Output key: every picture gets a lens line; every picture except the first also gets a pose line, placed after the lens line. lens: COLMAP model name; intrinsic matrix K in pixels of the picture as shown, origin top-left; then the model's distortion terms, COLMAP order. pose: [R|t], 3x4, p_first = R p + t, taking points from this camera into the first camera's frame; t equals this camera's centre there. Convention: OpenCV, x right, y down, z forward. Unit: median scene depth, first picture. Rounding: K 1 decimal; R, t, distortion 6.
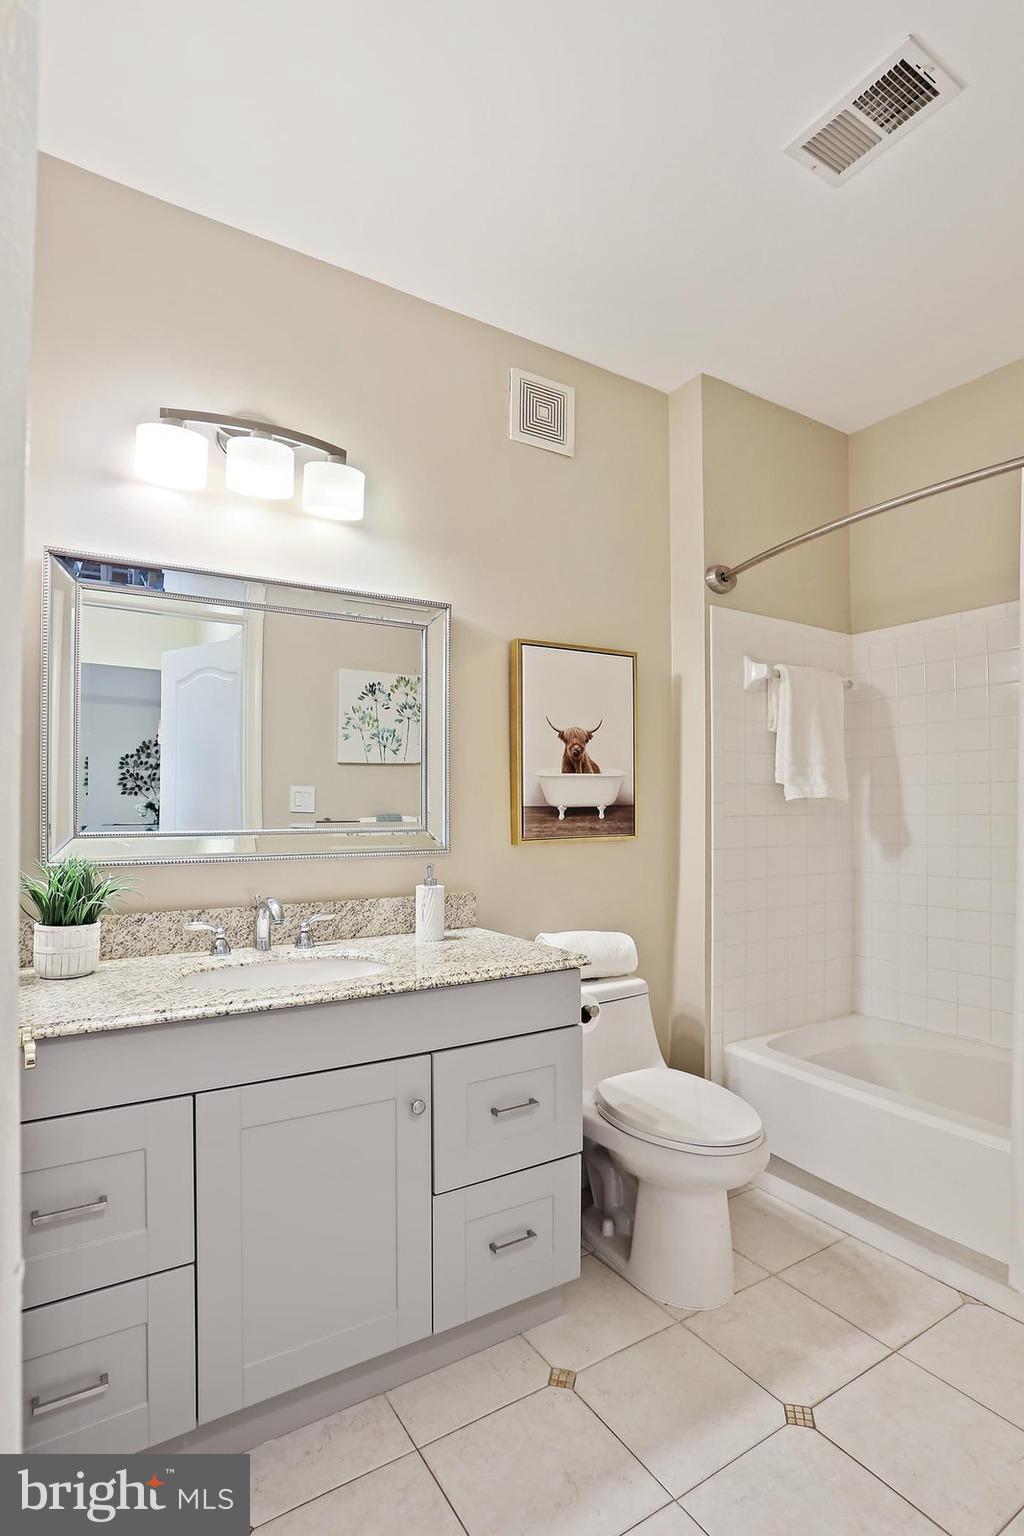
lens RADIAL K [[769.6, 0, 515.7], [0, 769.6, 759.1], [0, 0, 1]] dist [-0.032888, 0.081977]
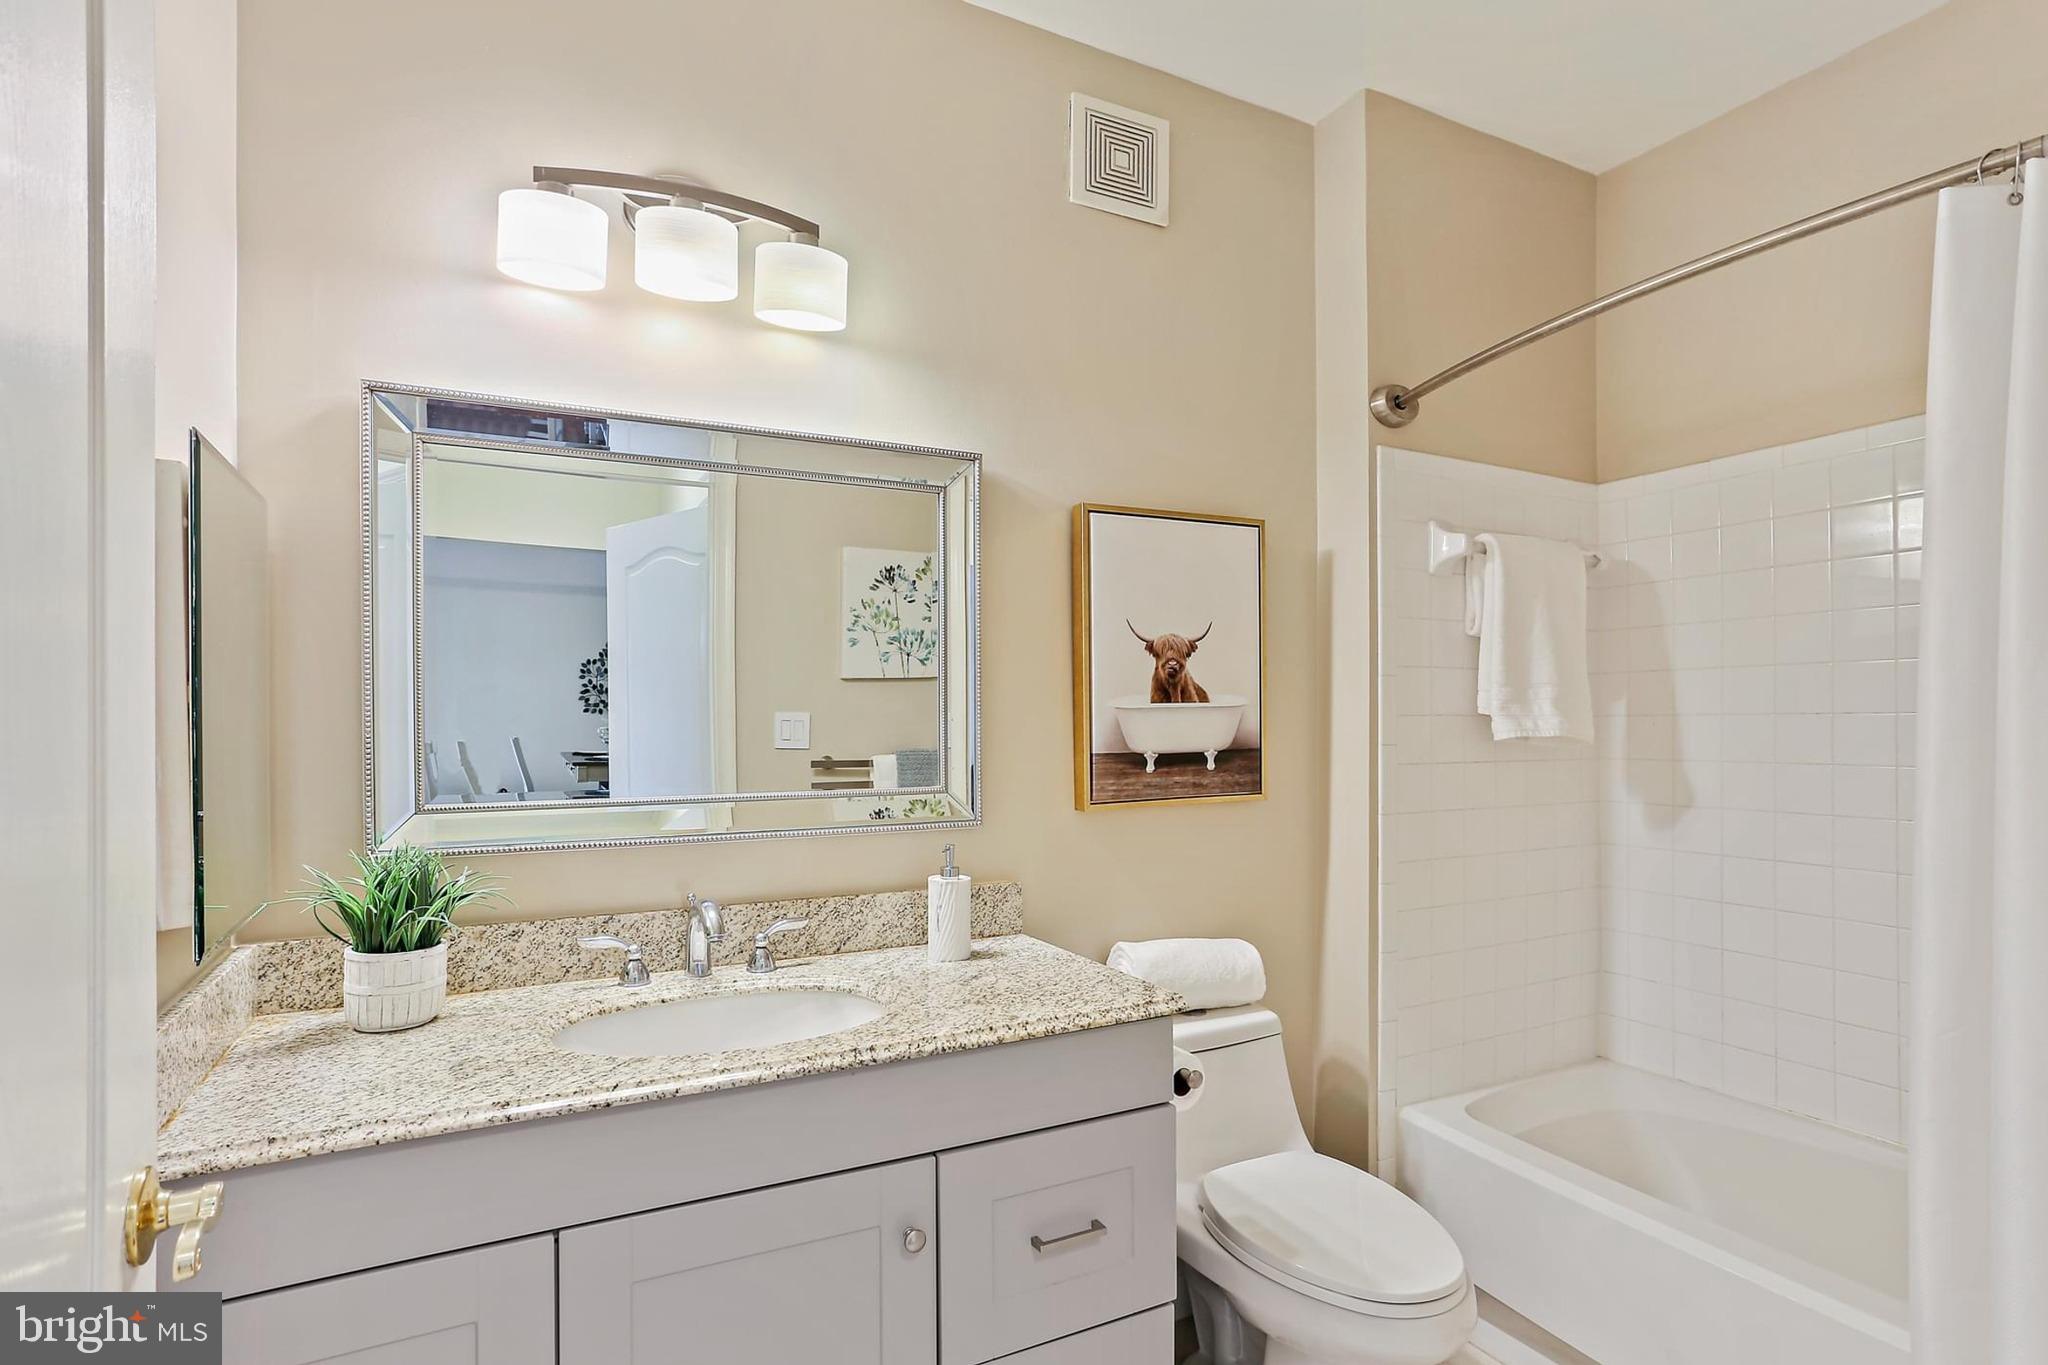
lens RADIAL K [[1026.2, 0, 1024.0], [0, 1026.2, 682.5], [0, 0, 1]] dist [-0.032888, 0.081977]
pose [[0.996694, -0.004395, -0.081123, 0.024909], [0.006383, 0.999685, 0.024257, -0.024019], [0.080990, -0.024694, 0.996409, 0.112393]]
